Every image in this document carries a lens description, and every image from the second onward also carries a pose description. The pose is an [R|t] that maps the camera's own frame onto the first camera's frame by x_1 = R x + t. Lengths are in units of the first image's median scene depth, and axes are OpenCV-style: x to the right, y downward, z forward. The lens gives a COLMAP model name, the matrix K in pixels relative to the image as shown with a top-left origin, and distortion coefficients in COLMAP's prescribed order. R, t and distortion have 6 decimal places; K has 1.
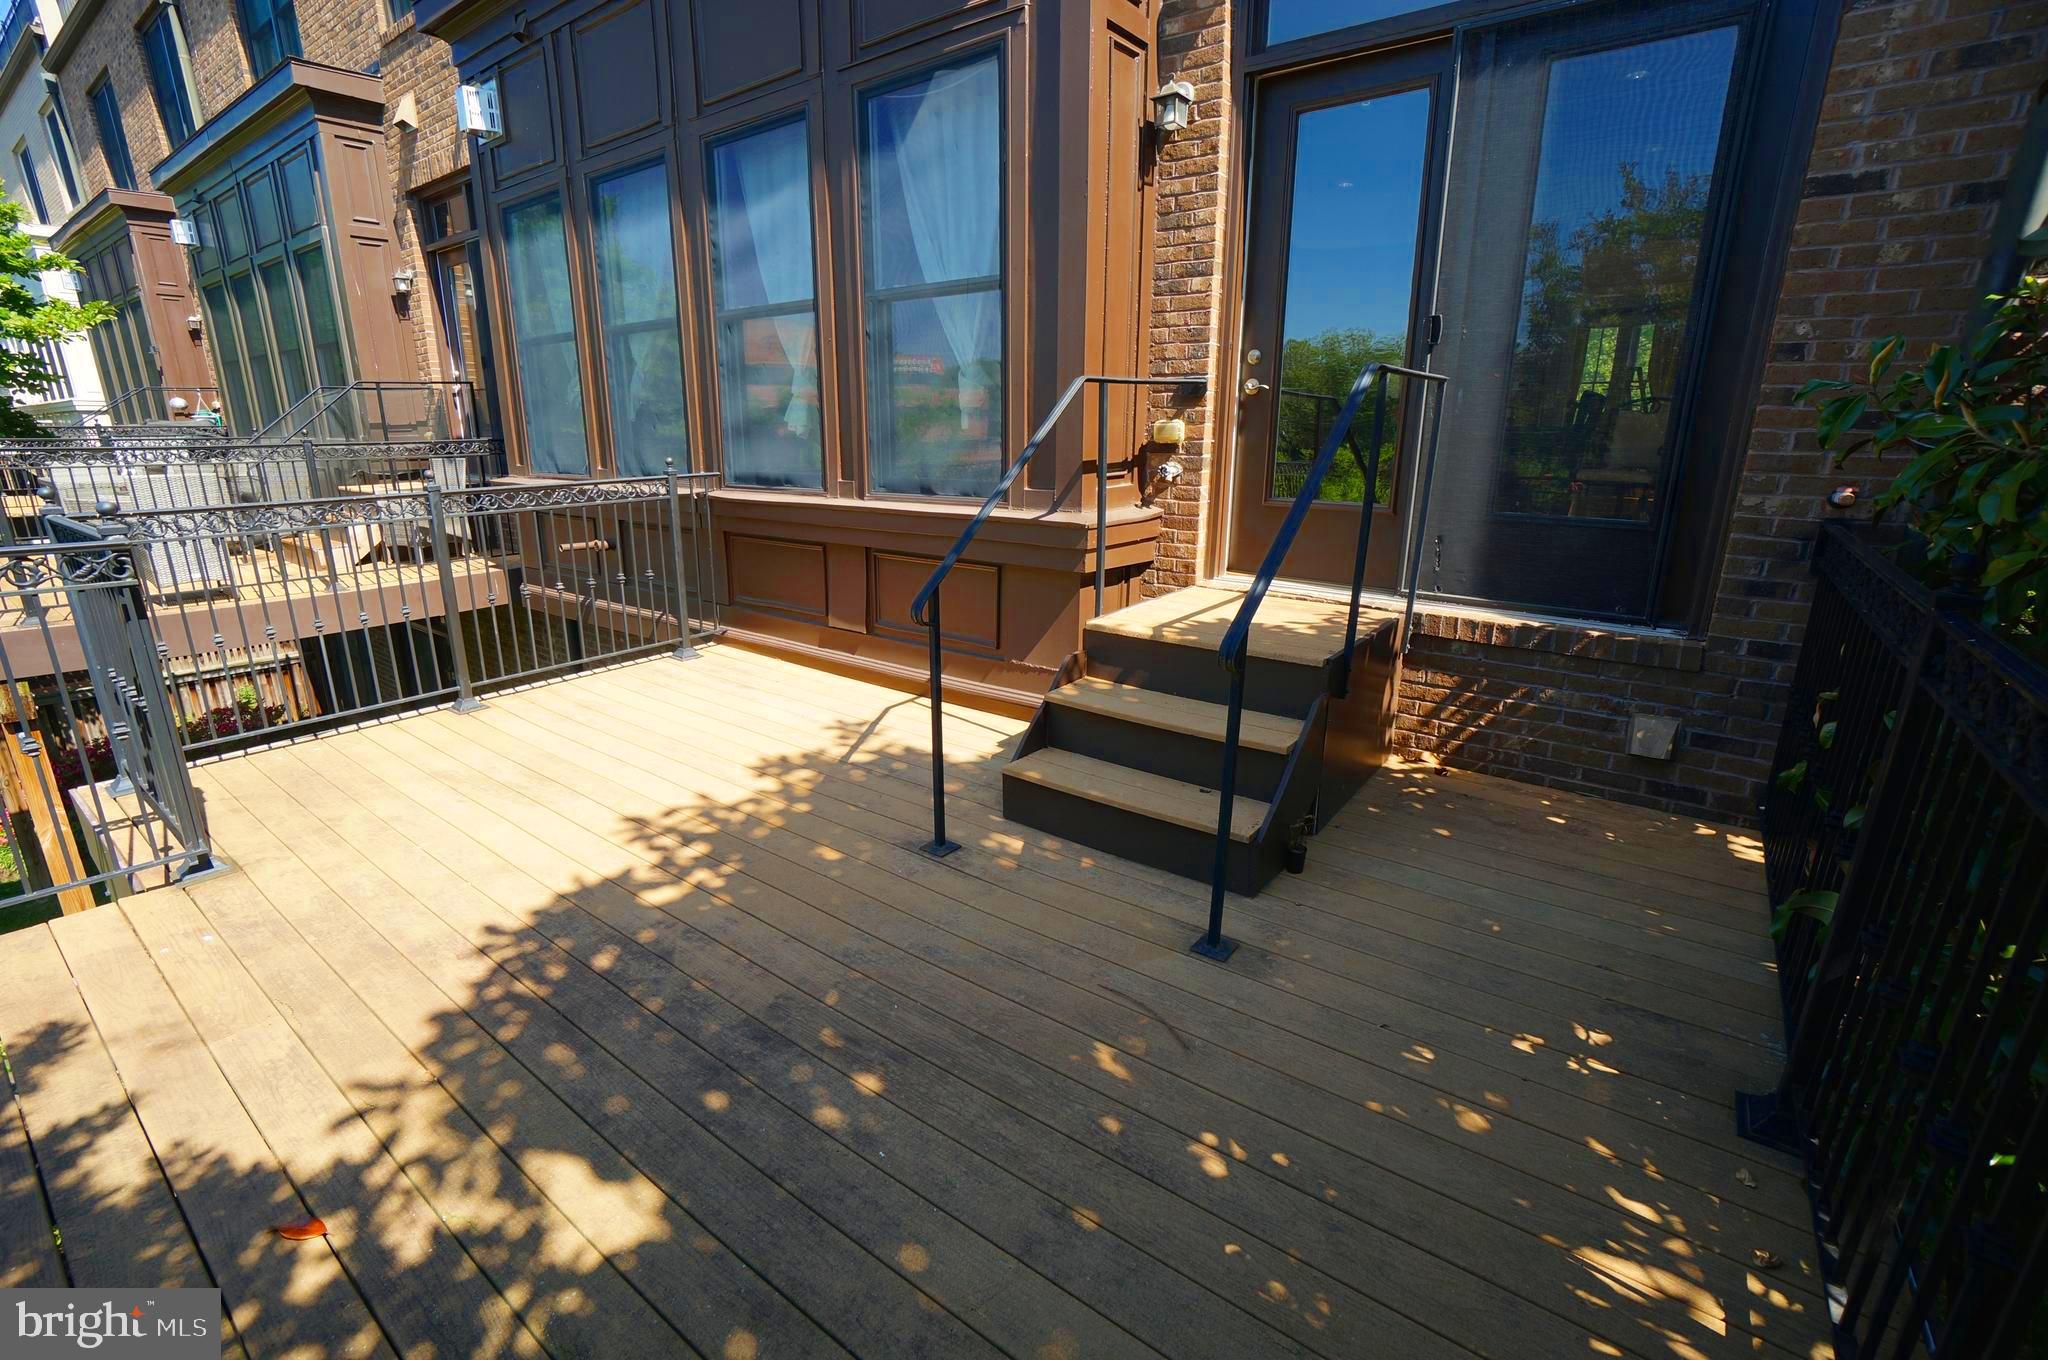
lens RADIAL K [[888.6, 0, 1018.6], [0, 888.6, 675.3], [0, 0, 1]] dist [-0.012357, 0.000554]
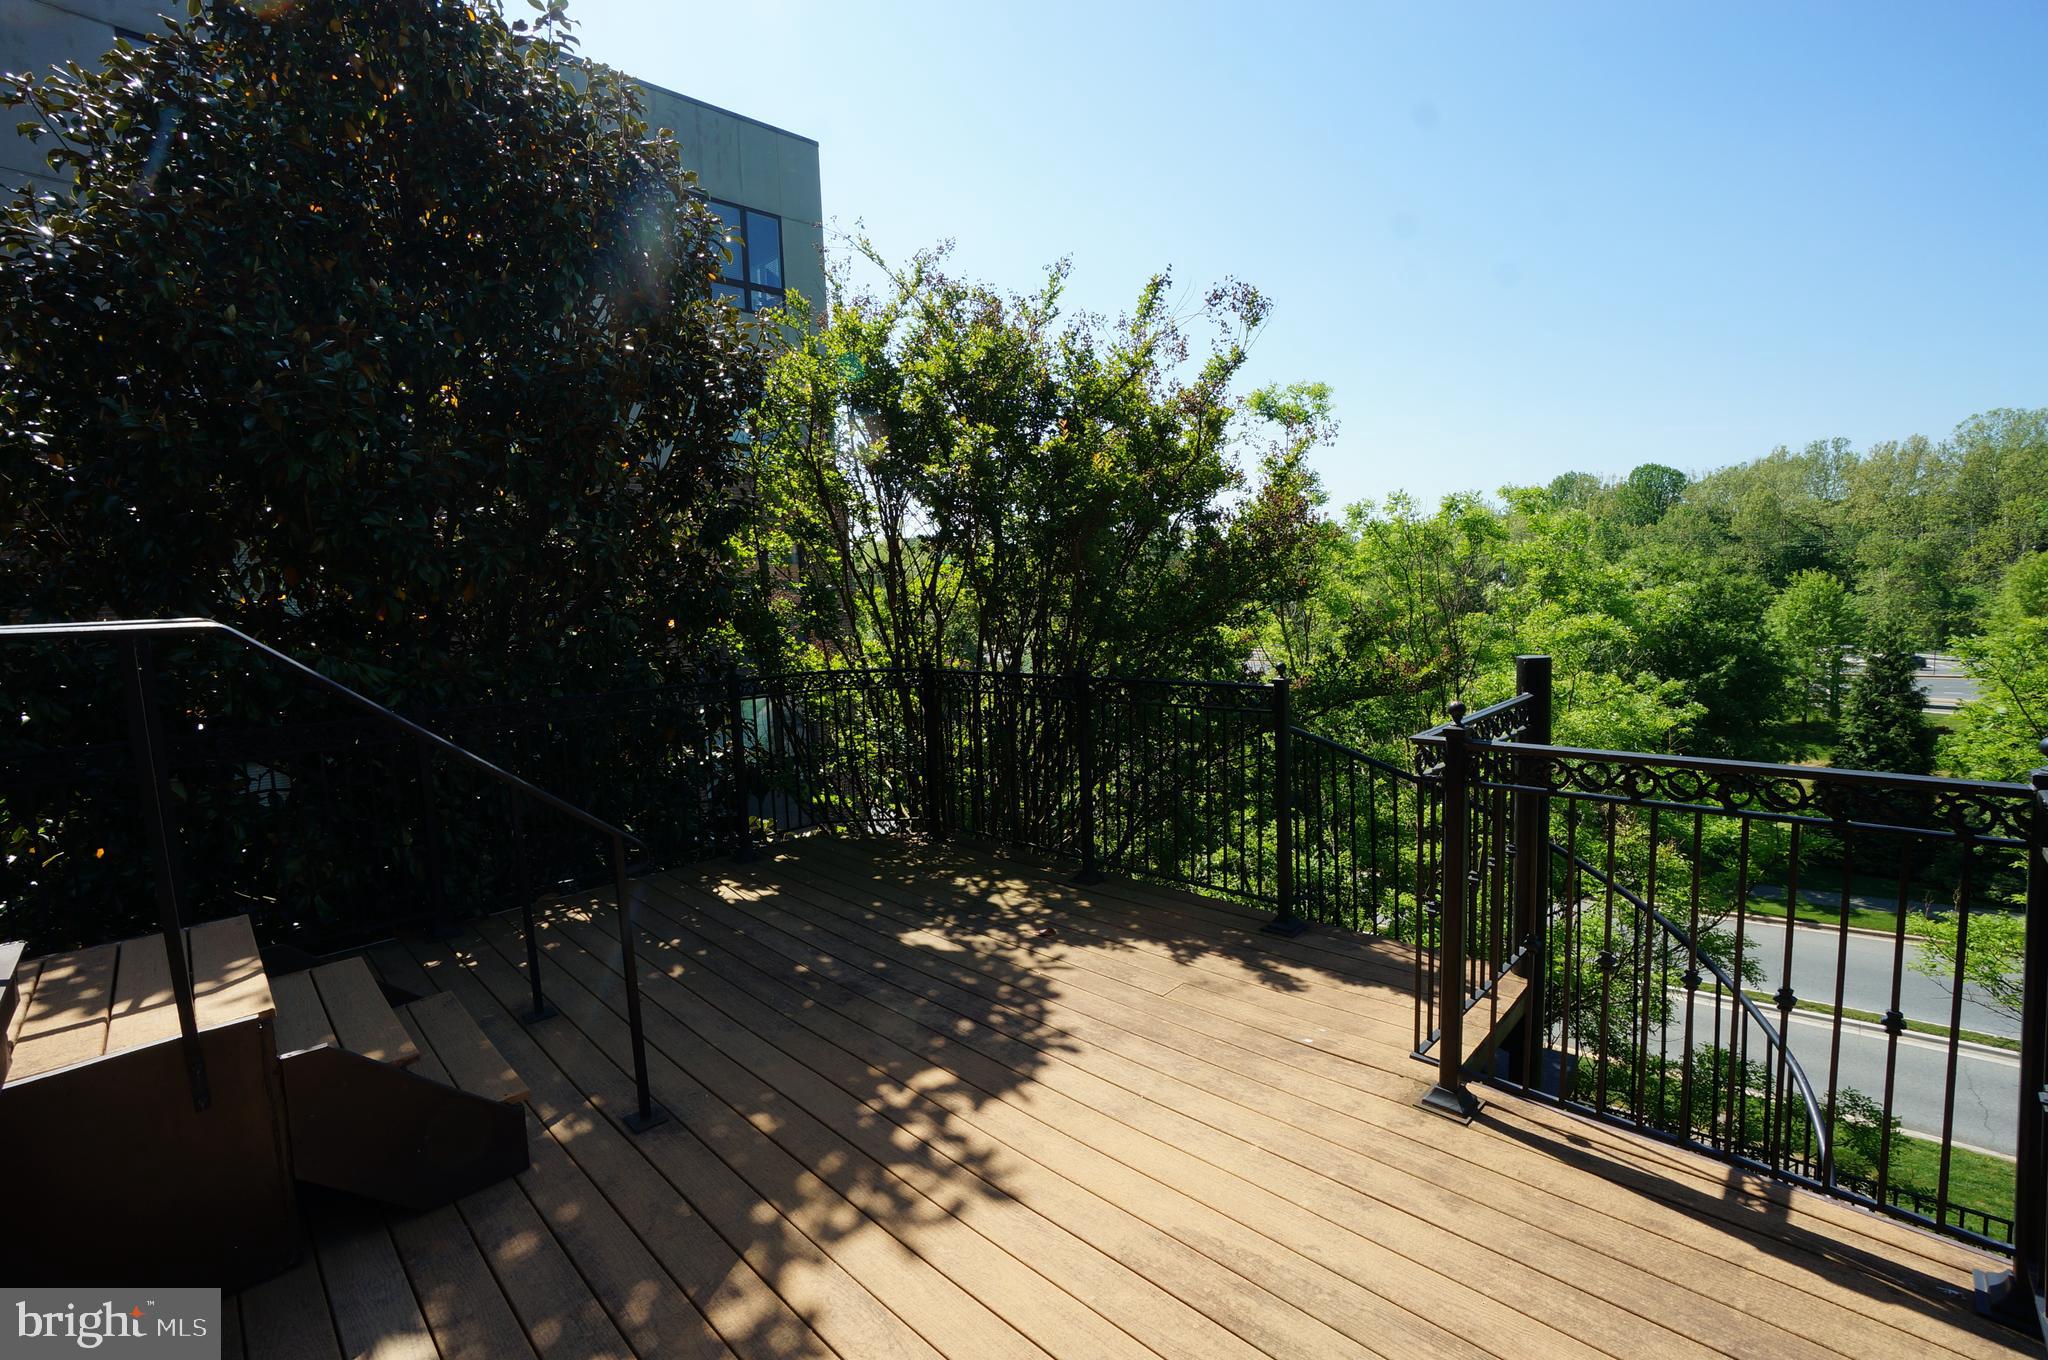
lens RADIAL K [[888.6, 0, 1023.2], [0, 888.6, 687.9], [0, 0, 1]] dist [-0.012357, 0.000554]
pose [[-0.988712, 0.033110, 0.146126, -0.728303], [0.086028, 0.923946, 0.372723, -0.595839], [-0.122671, 0.381087, -0.916365, 1.913457]]
